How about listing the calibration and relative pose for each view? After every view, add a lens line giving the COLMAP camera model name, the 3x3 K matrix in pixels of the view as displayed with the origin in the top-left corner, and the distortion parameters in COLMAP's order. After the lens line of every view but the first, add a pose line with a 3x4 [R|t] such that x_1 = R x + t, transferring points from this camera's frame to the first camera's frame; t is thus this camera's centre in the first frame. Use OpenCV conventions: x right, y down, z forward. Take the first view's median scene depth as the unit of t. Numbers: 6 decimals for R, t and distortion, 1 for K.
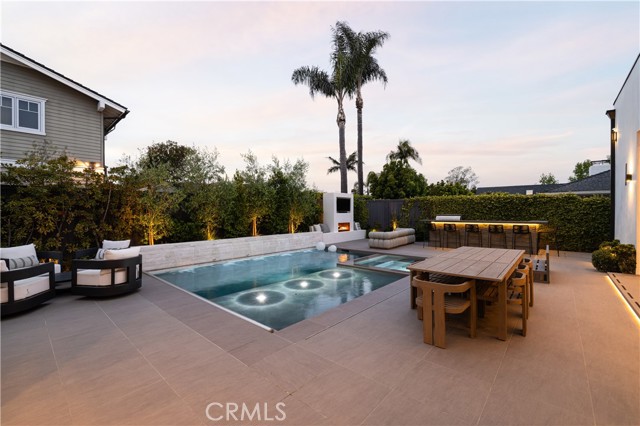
lens RADIAL K [[270.2, 0, 320.0], [0, 270.2, 213.0], [0, 0, 1]] dist [0.013558, 0.000081]
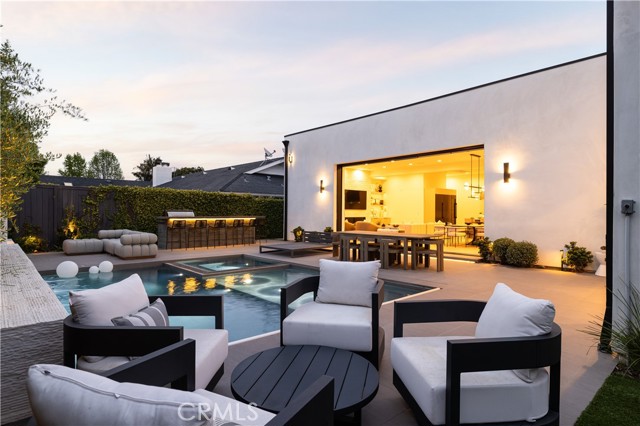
lens RADIAL K [[363.0, 0, 320.0], [0, 363.0, 213.0], [0, 0, 1]] dist [-0.000700, -0.000235]
pose [[0.107617, 0.002684, 0.994189, -0.733565], [-0.002942, 0.999993, -0.002381, 0.018809], [-0.994188, -0.002669, 0.107624, 0.498951]]
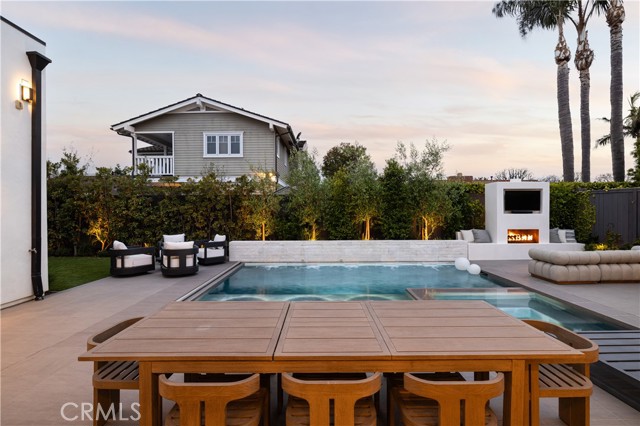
lens RADIAL K [[299.2, 0, 320.0], [0, 299.2, 213.0], [0, 0, 1]] dist [-0.007498, -0.000117]
pose [[0.661303, 0.009445, -0.750060, 0.416127], [0.000287, 0.999917, 0.012844, -0.014796], [0.750119, -0.008709, 0.661246, 0.278023]]
